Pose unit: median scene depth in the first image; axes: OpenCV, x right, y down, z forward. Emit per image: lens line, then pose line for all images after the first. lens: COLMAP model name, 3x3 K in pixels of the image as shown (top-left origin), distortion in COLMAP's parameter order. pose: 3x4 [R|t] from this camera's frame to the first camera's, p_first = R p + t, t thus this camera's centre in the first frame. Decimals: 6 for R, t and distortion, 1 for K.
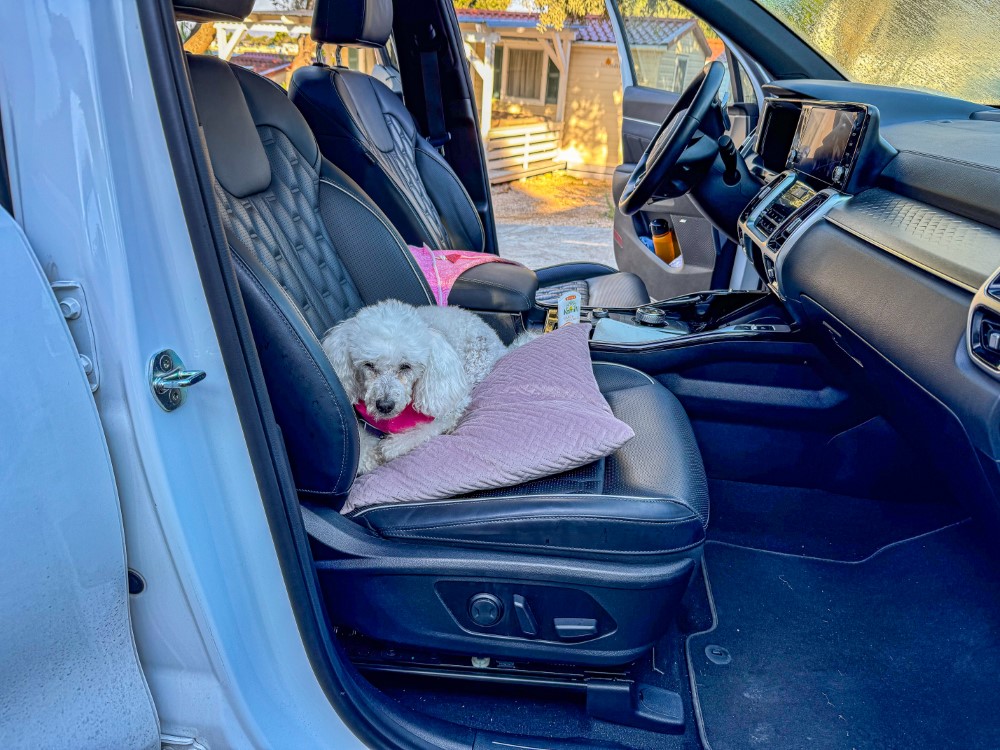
lens RADIAL K [[718.4, 0, 502.5], [0, 718.4, 376.8], [0, 0, 1]] dist [-0.005330, -0.002753]
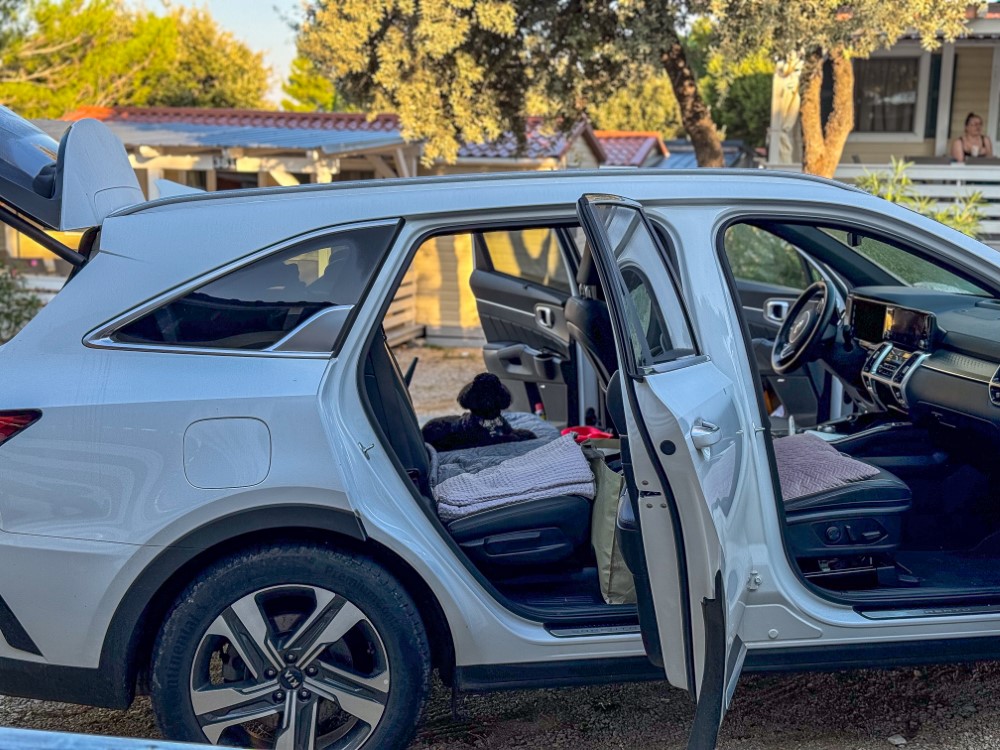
lens RADIAL K [[1386.5, 0, 498.3], [0, 1386.5, 375.2], [0, 0, 1]] dist [0.103386, 0.000000]
pose [[0.972558, -0.086614, 0.215937, -1.540093], [0.137037, 0.963299, -0.230814, 0.546744], [-0.188020, 0.254072, 0.948734, -2.480443]]
